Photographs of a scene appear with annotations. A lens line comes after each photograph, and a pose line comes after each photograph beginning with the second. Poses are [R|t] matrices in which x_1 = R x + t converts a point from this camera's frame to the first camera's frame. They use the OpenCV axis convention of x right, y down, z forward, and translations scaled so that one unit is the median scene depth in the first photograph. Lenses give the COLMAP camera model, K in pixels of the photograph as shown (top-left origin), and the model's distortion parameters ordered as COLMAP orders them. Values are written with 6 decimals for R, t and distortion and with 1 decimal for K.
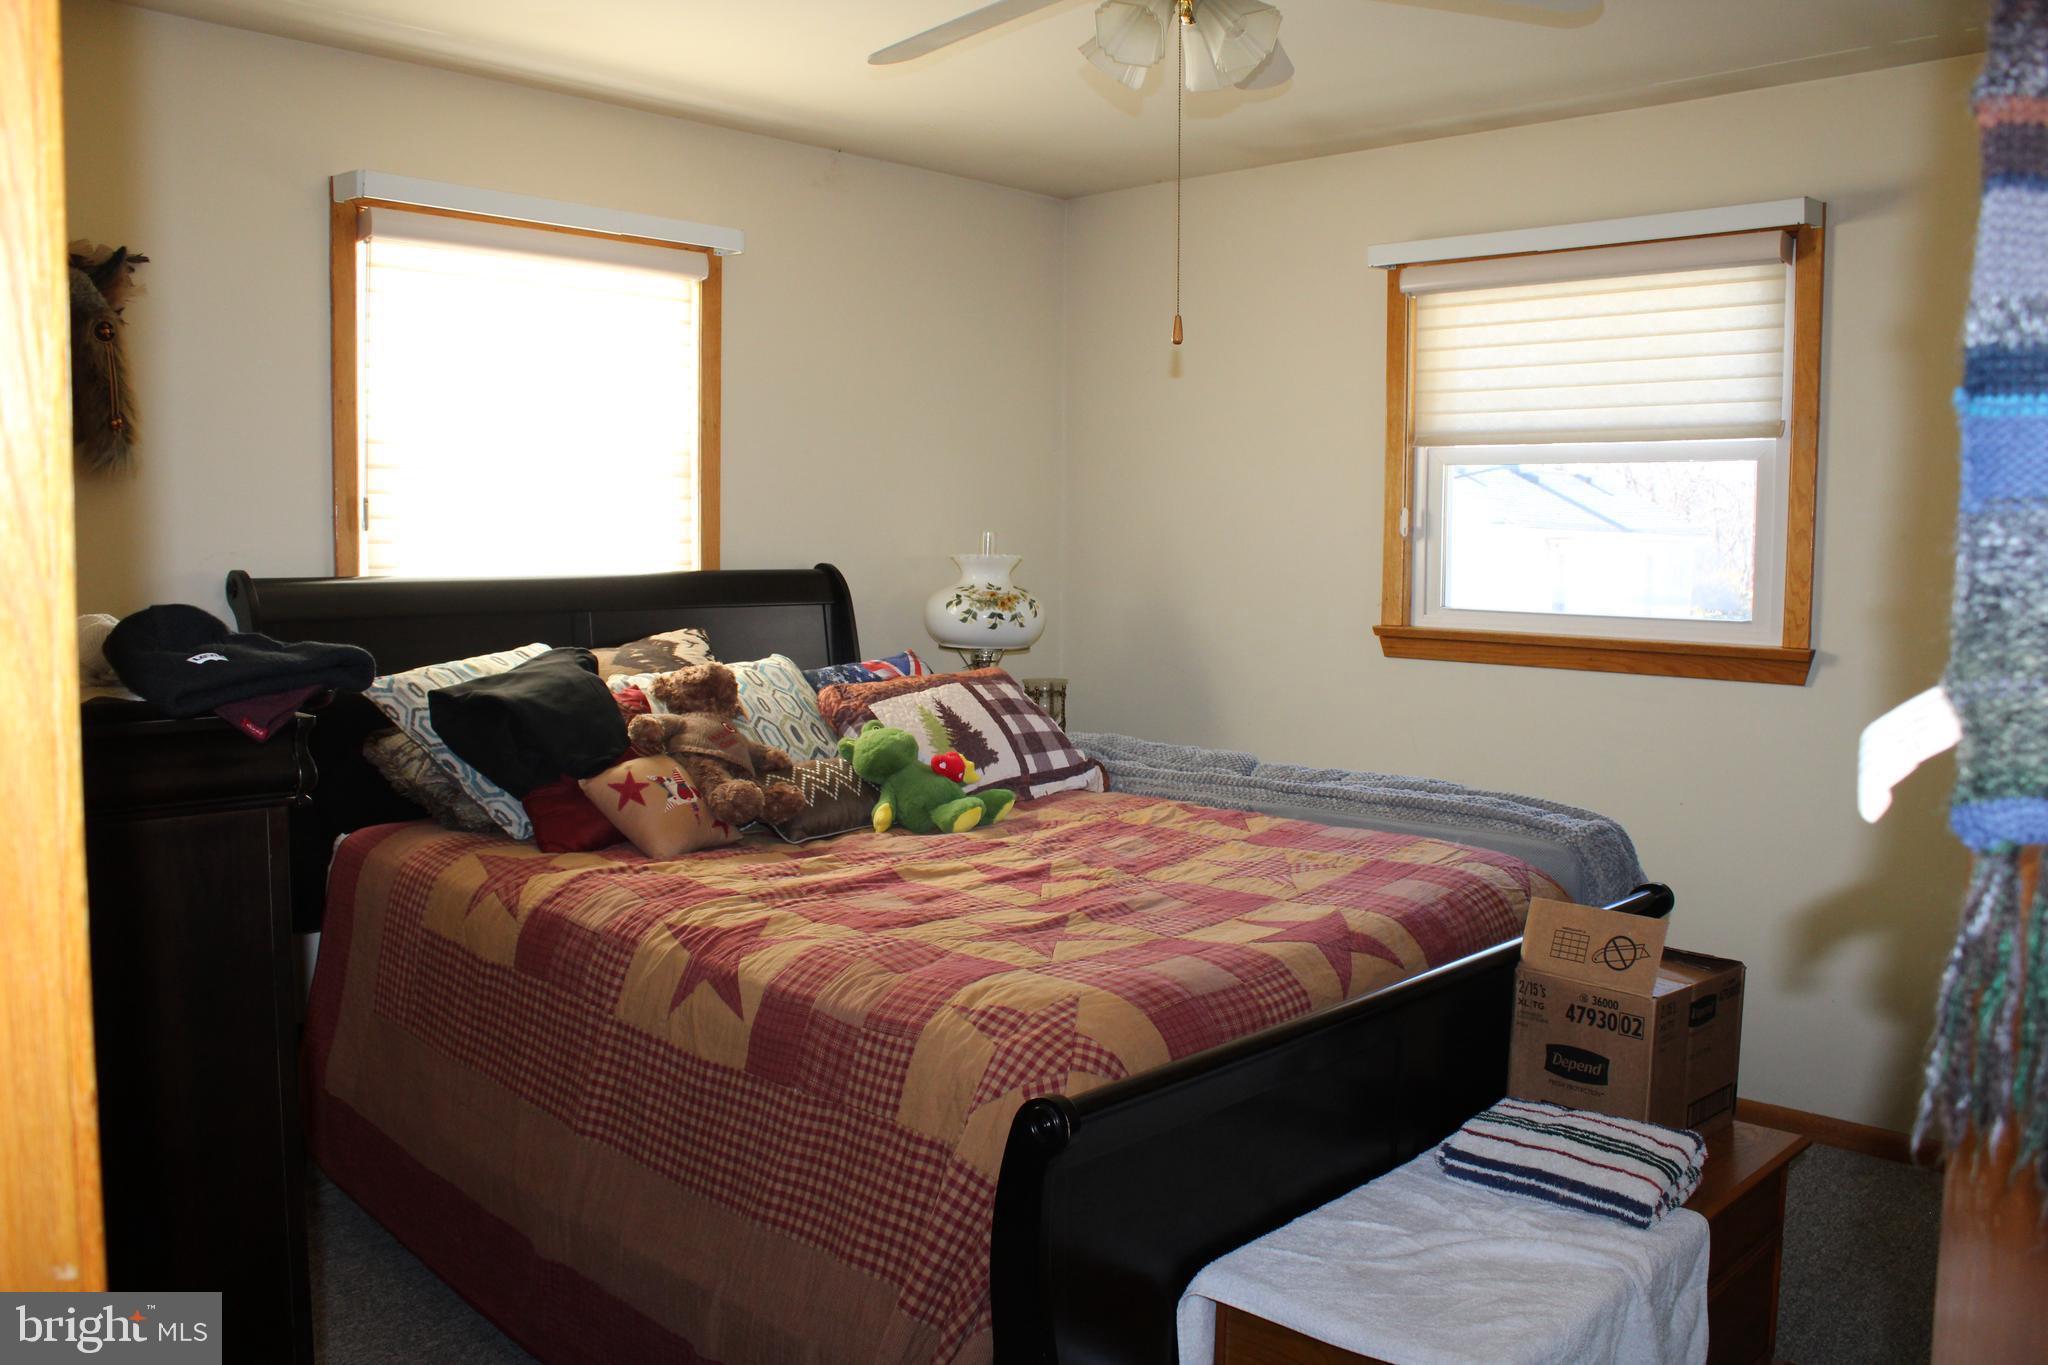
lens RADIAL K [[1704.8, 0, 1031.1], [0, 1704.8, 673.0], [0, 0, 1]] dist [-0.163259, 0.138958]
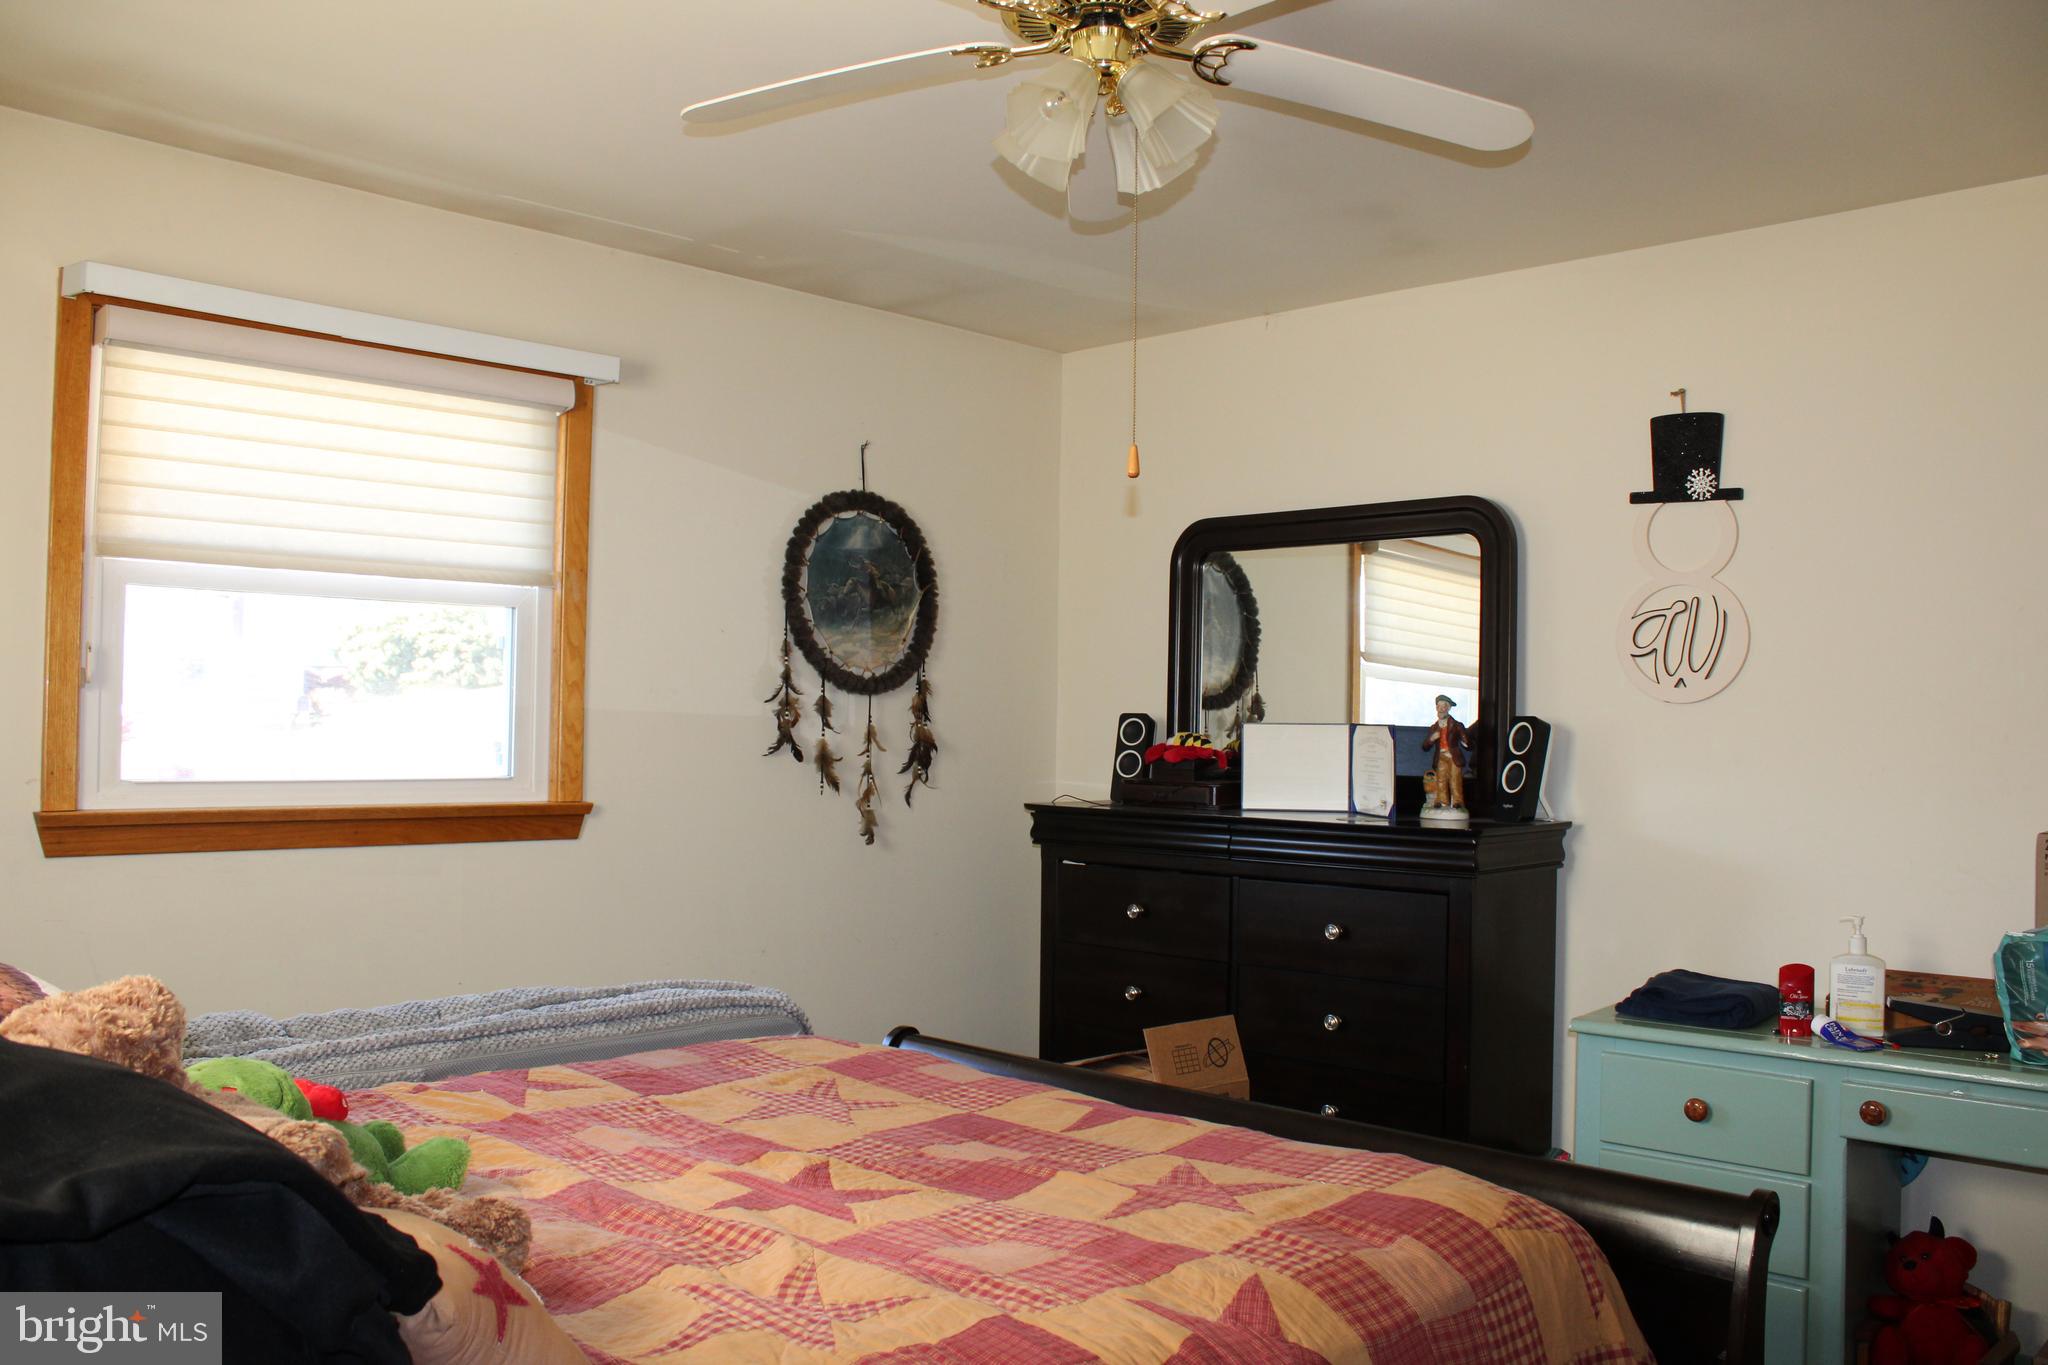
lens RADIAL K [[1704.8, 0, 1031.1], [0, 1704.8, 673.0], [0, 0, 1]] dist [-0.163259, 0.138958]
pose [[0.005291, 0.018426, 0.999816, -0.534653], [0.066490, 0.997611, -0.018737, -0.053742], [-0.997773, 0.066576, 0.004054, 0.707738]]
